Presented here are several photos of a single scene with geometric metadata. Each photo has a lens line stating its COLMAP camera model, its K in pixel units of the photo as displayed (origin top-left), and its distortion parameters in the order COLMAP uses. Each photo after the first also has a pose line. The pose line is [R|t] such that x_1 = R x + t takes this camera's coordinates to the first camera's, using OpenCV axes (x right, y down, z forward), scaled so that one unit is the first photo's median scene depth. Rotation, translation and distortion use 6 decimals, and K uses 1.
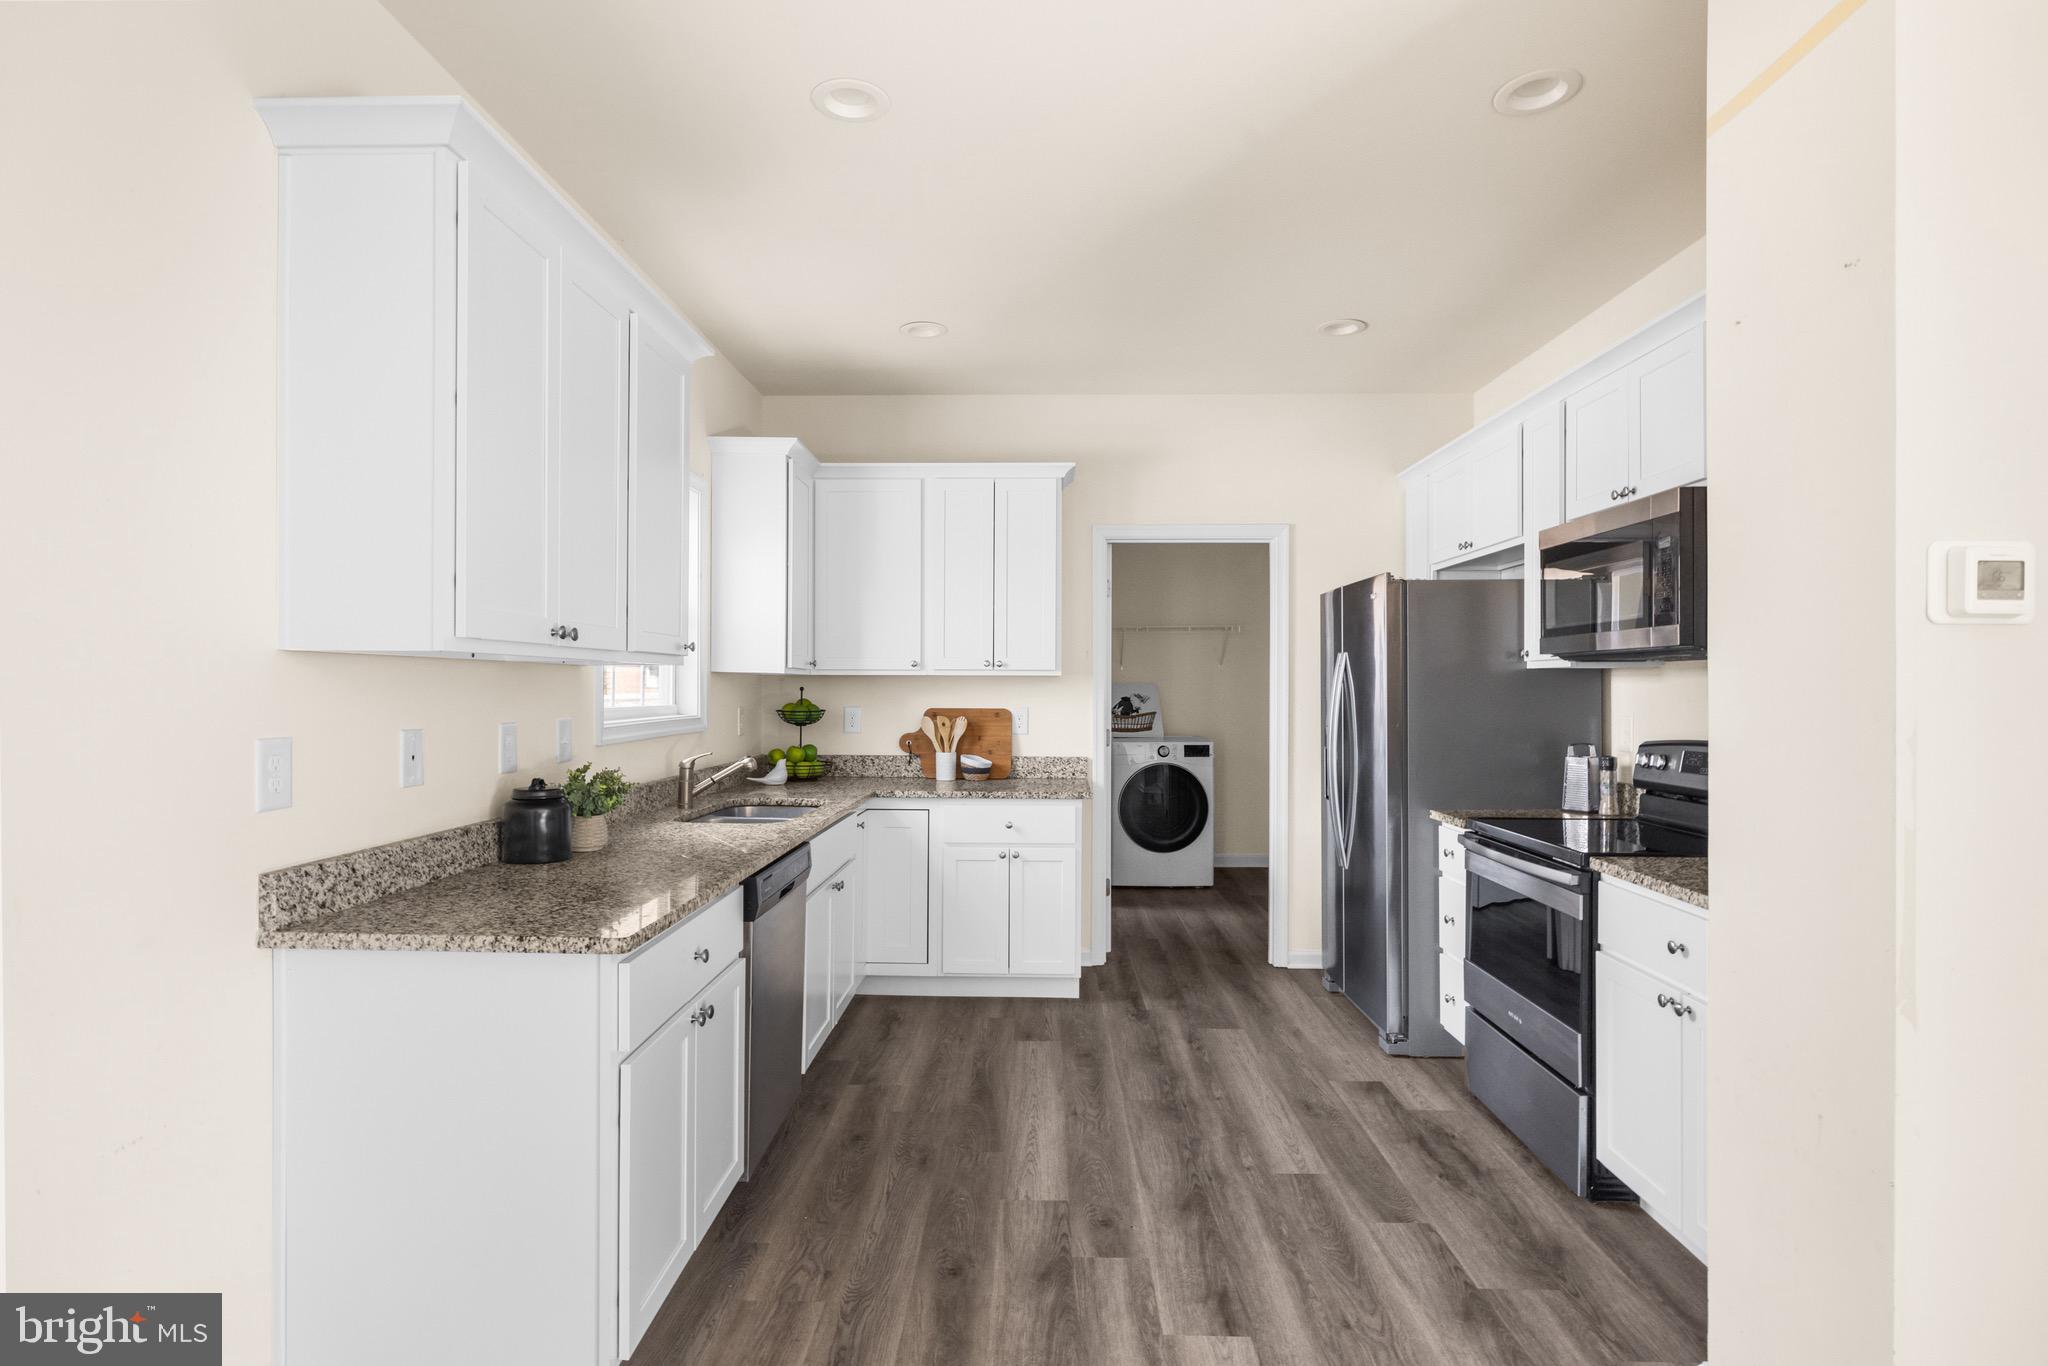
lens RADIAL K [[1031.1, 0, 1020.7], [0, 1031.1, 689.3], [0, 0, 1]] dist [-0.000166, 0.000117]
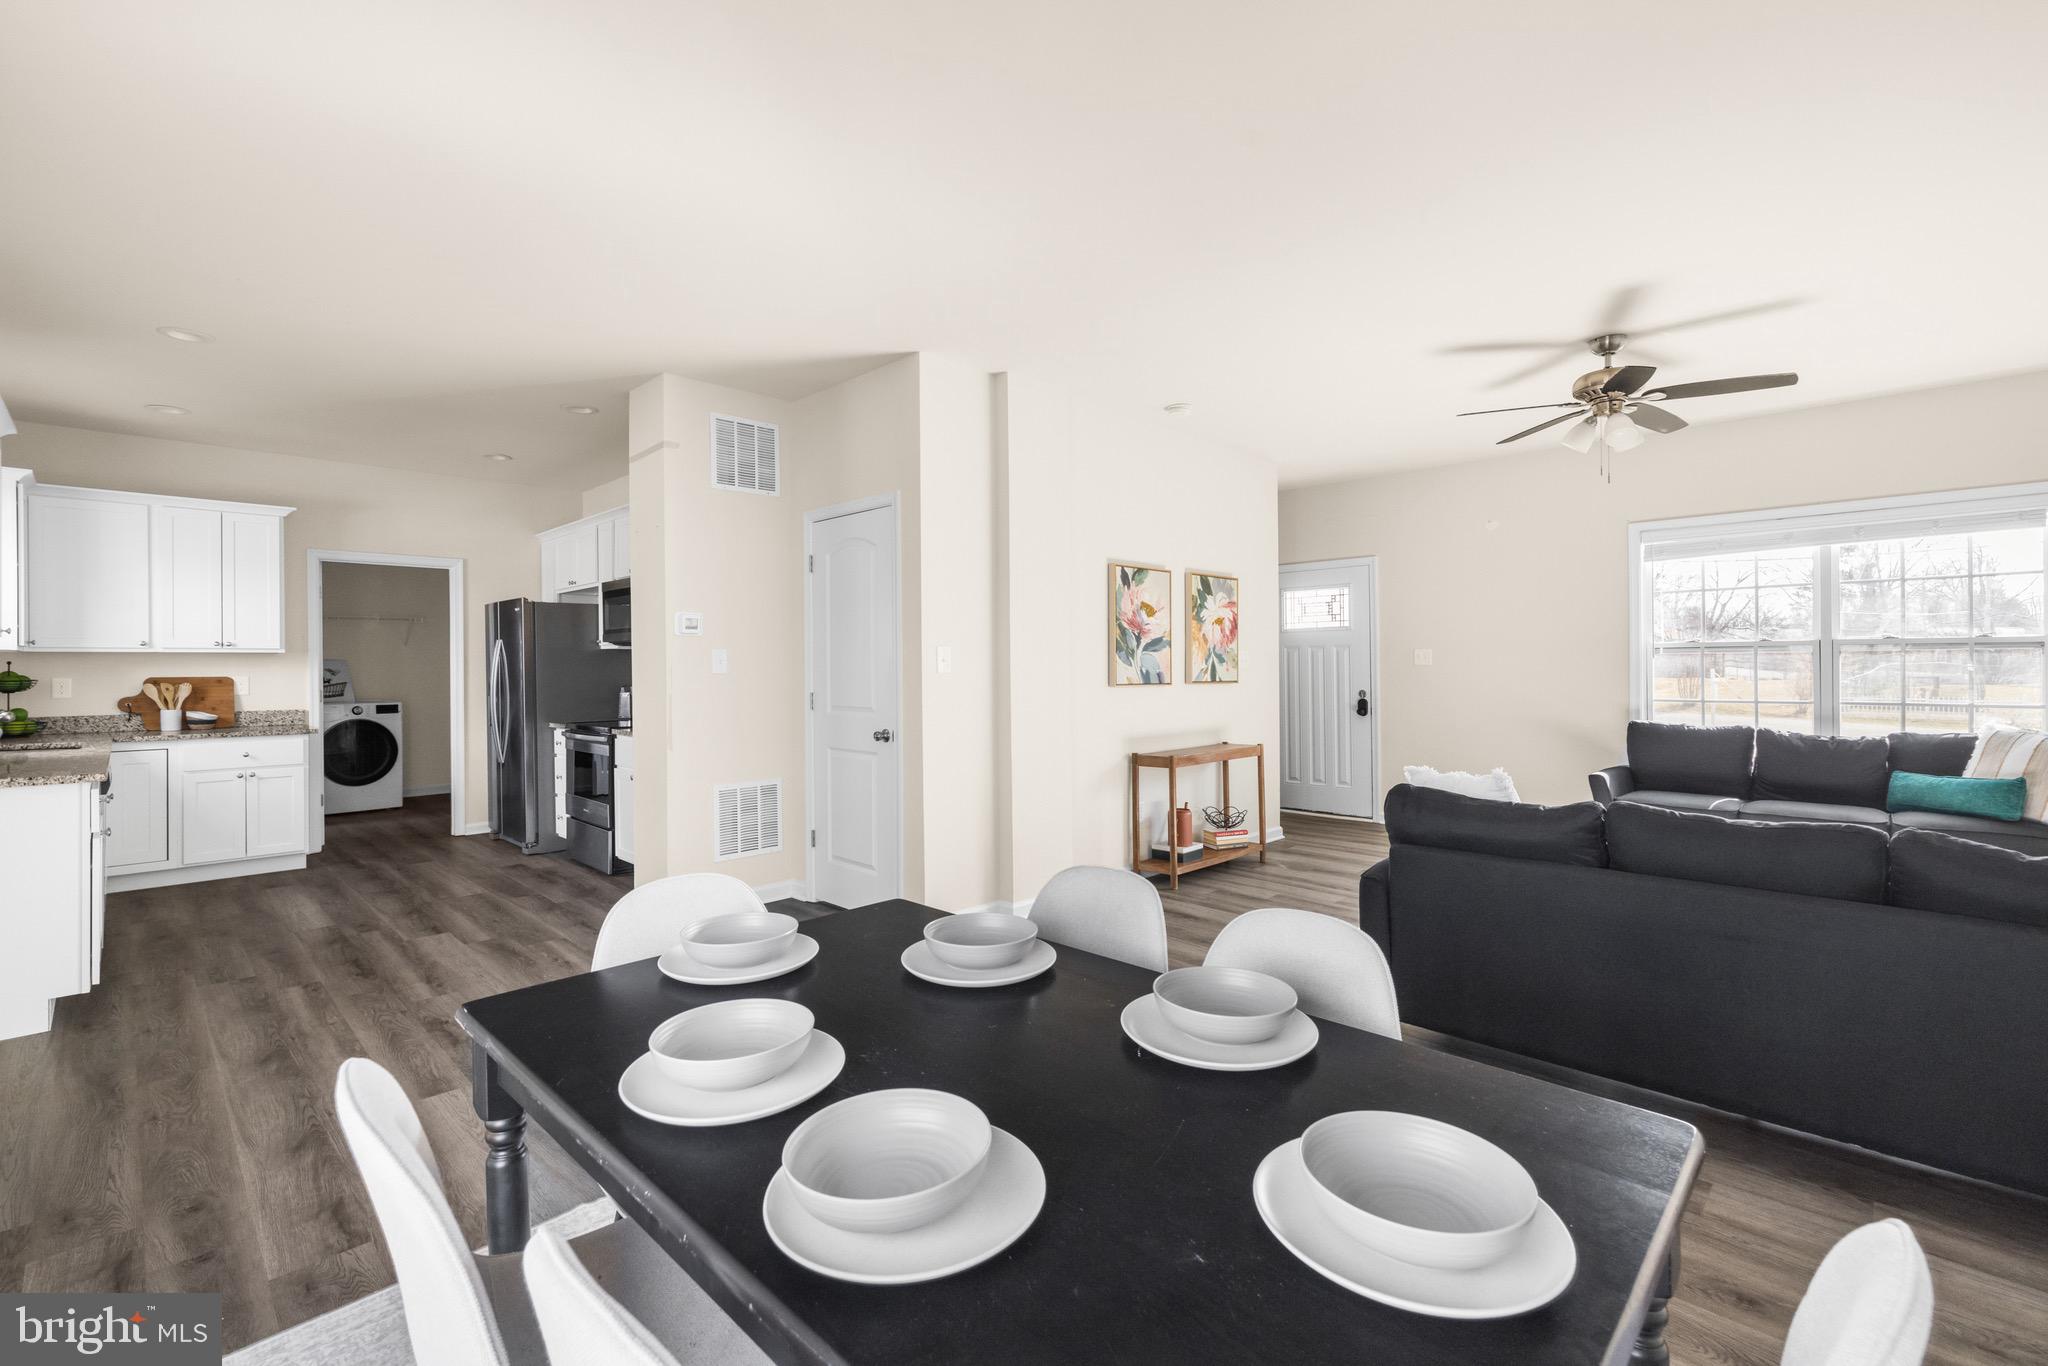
lens RADIAL K [[888.6, 0, 1019.0], [0, 888.6, 666.1], [0, 0, 1]] dist [0.001623, 0.000329]
pose [[0.686762, -0.008161, 0.726836, -0.170400], [0.010840, 0.999941, 0.000985, 0.016597], [-0.726801, 0.007202, 0.686810, -0.644871]]
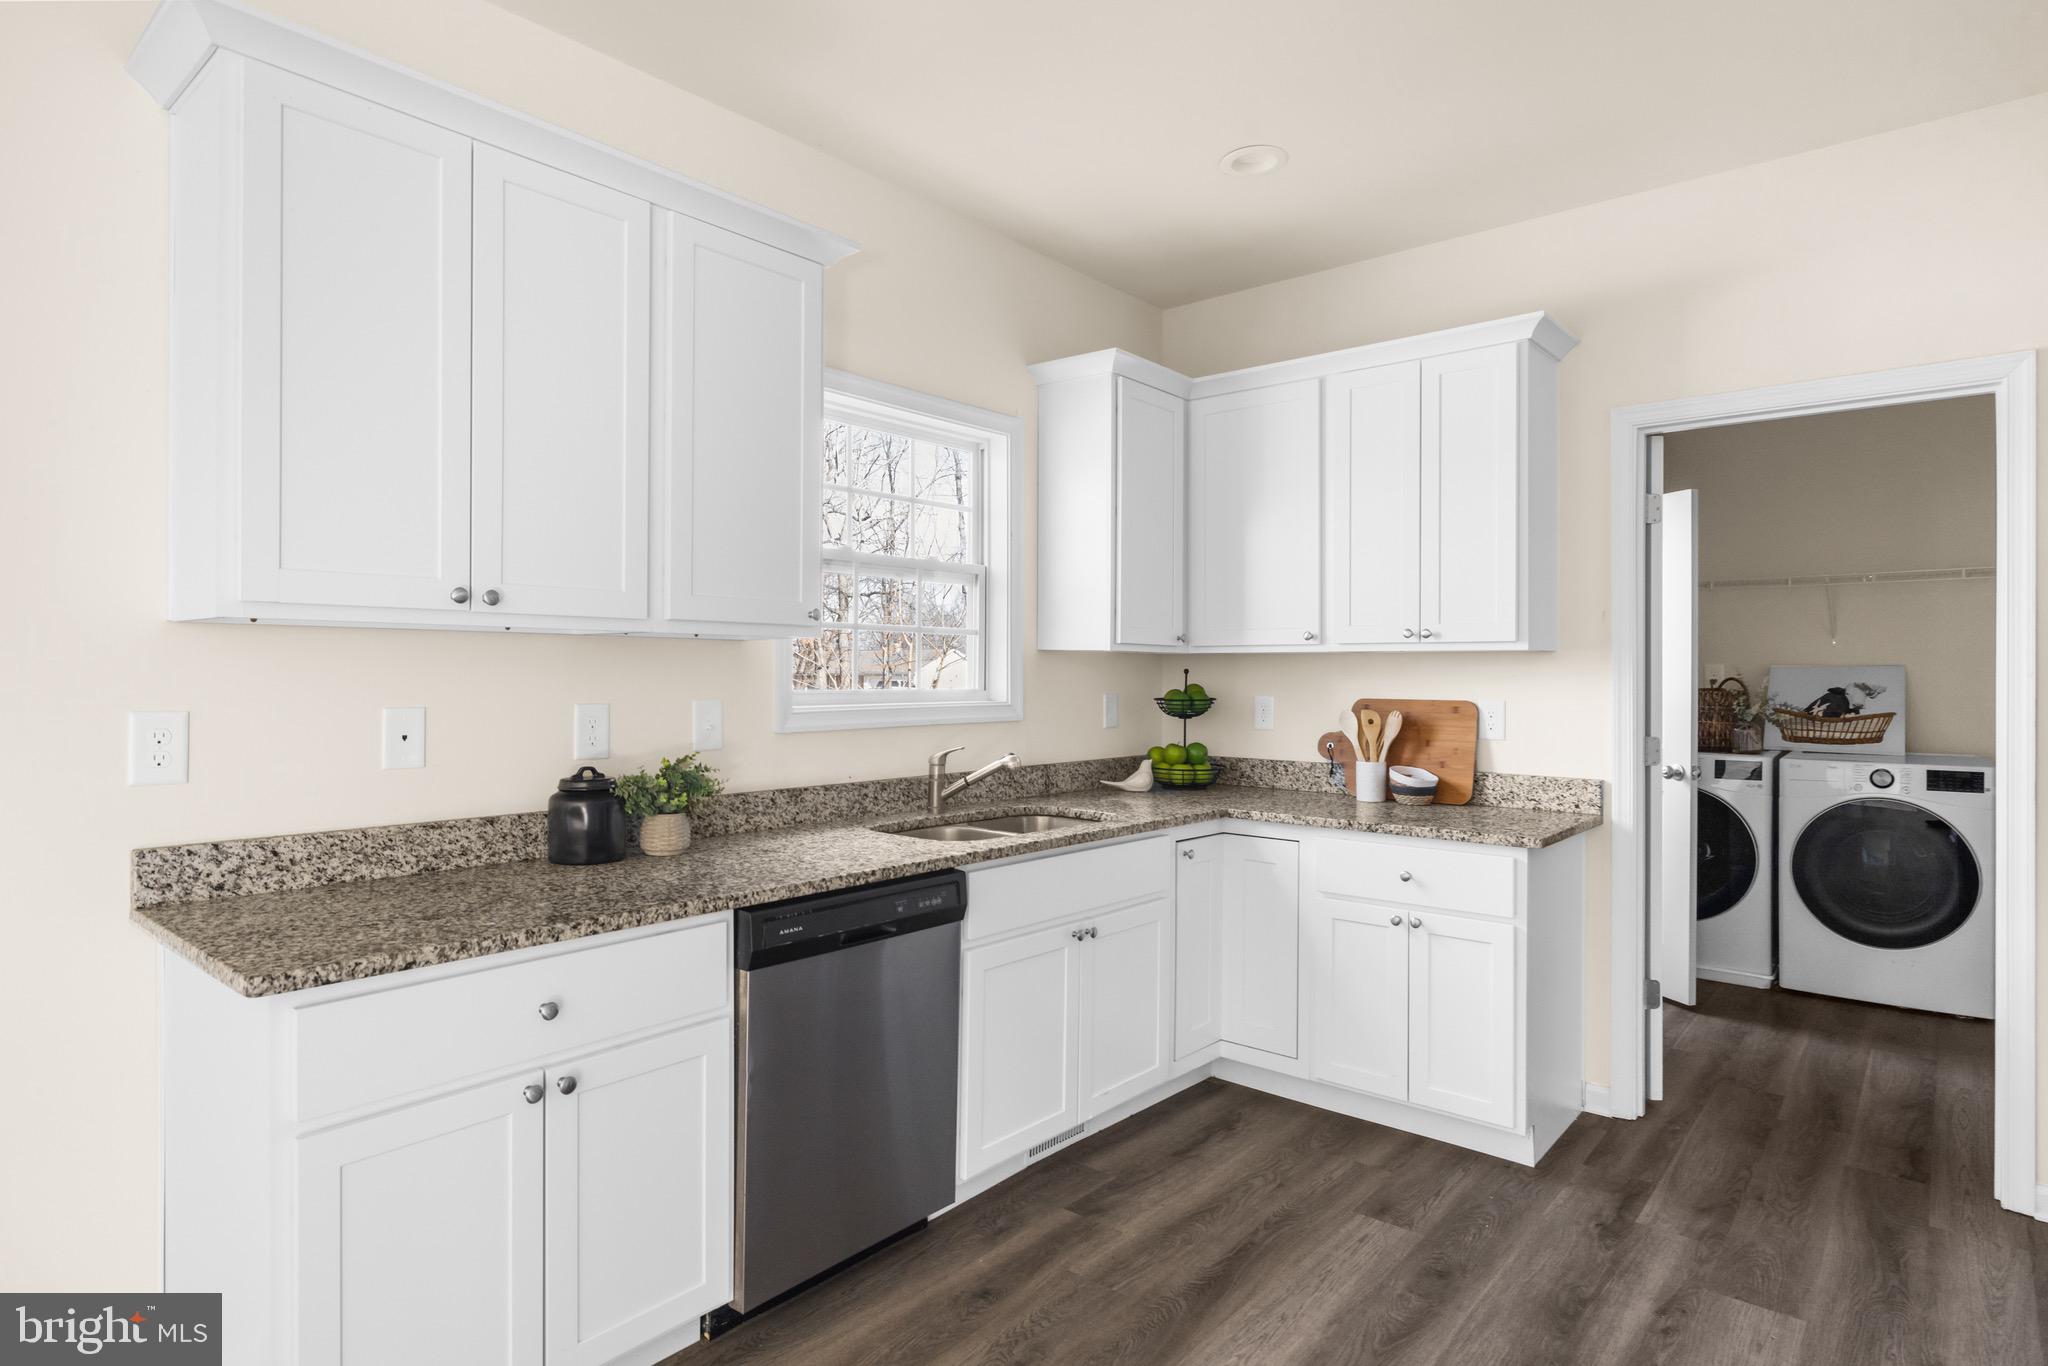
lens RADIAL K [[1105.5, 0, 1023.5], [0, 1105.5, 673.1], [0, 0, 1]] dist [0.002034, -0.000109]
pose [[0.778812, -0.000589, -0.627257, 0.237065], [-0.003230, 0.999983, -0.004949, 0.005702], [0.627249, 0.005881, 0.778797, 0.287667]]
